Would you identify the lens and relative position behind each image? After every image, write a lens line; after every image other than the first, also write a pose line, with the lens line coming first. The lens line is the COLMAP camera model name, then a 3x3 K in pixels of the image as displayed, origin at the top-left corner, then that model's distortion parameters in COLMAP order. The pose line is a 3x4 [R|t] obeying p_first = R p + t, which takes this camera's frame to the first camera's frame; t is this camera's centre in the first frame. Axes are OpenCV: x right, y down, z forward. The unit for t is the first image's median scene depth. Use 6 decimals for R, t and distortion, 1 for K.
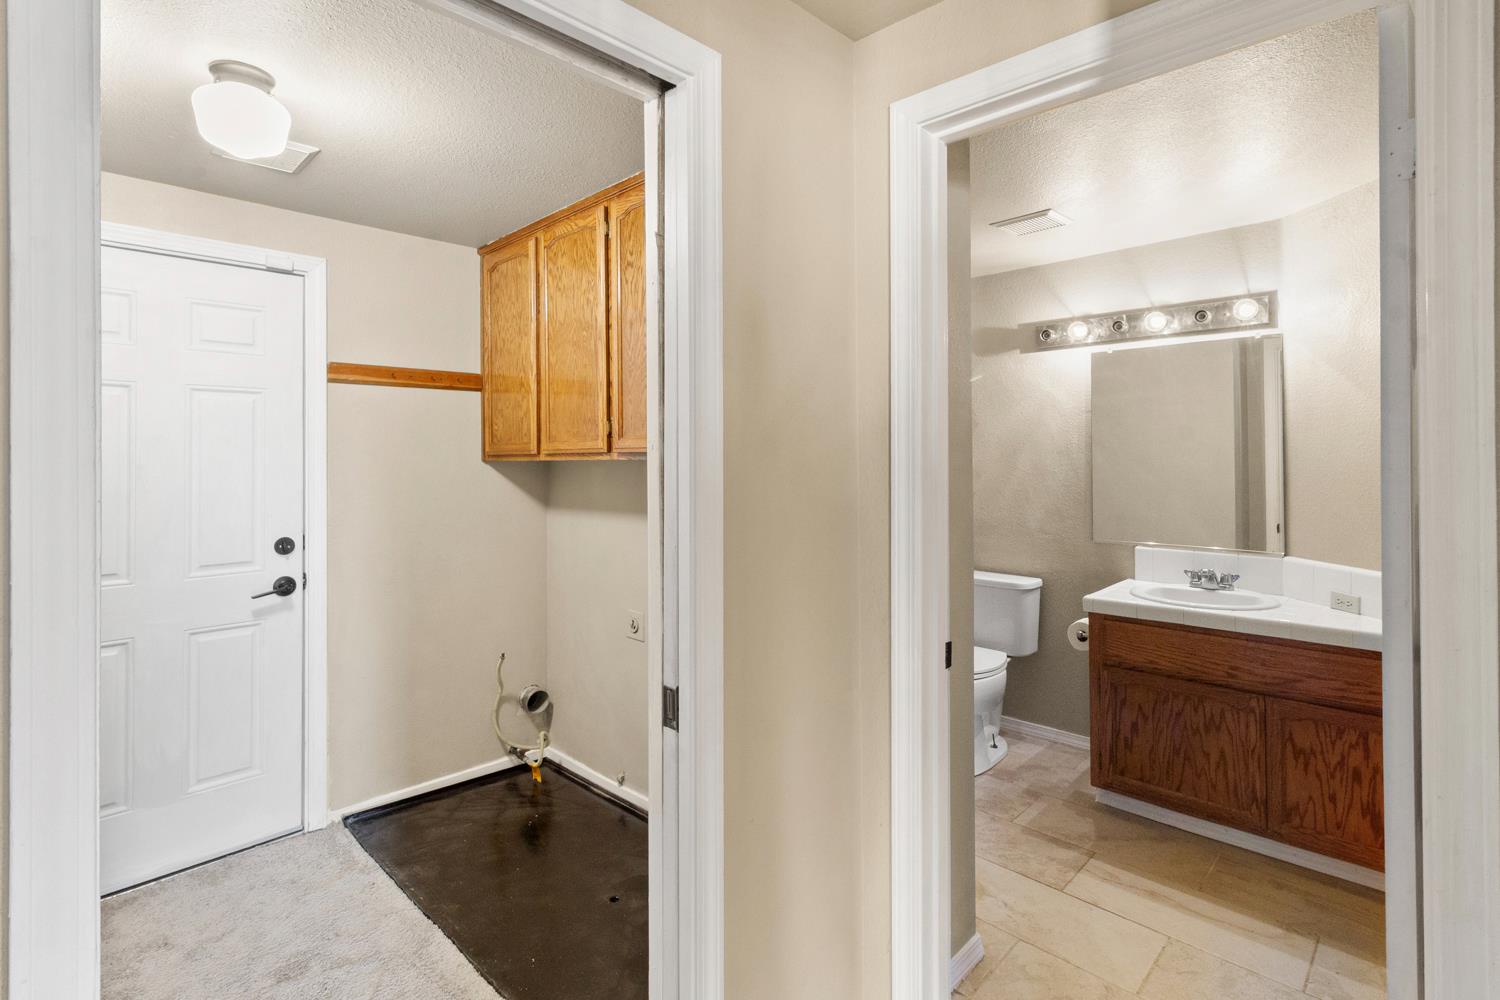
lens RADIAL K [[725.0, 0, 763.3], [0, 725.0, 451.9], [0, 0, 1]] dist [-0.005003, 0.000720]
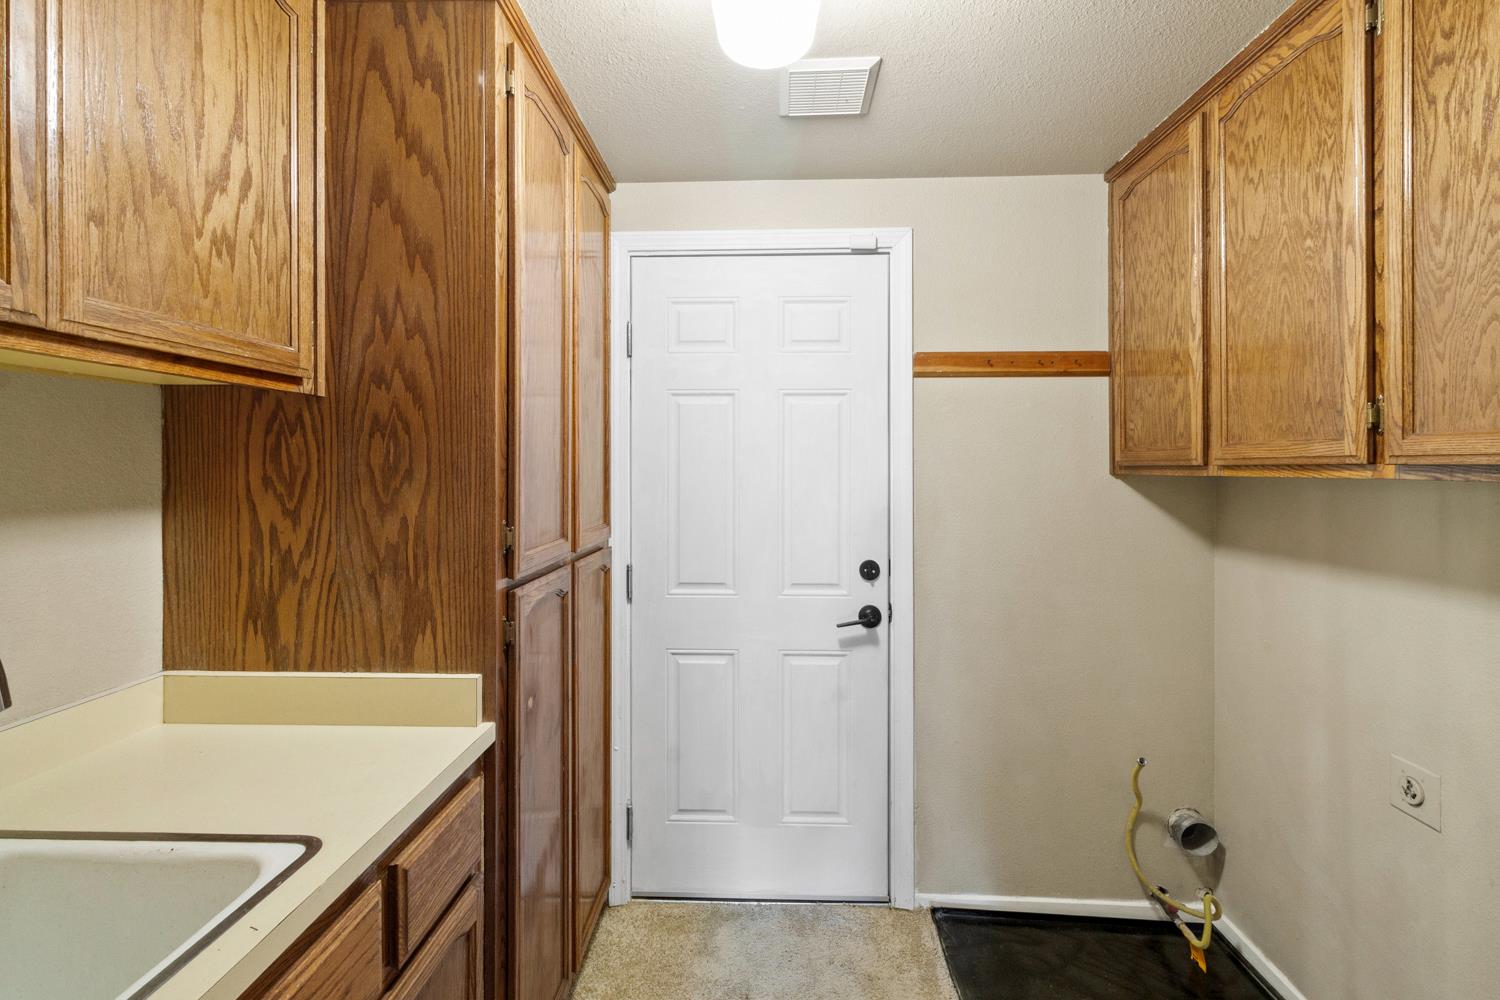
lens RADIAL K [[704.4, 0, 748.7], [0, 704.4, 463.2], [0, 0, 1]] dist [0.004542, 0.000001]
pose [[0.660653, 0.003836, -0.750682, -0.121746], [0.000462, 0.999985, 0.005516, -0.002506], [0.750691, -0.003992, 0.660641, 0.325267]]
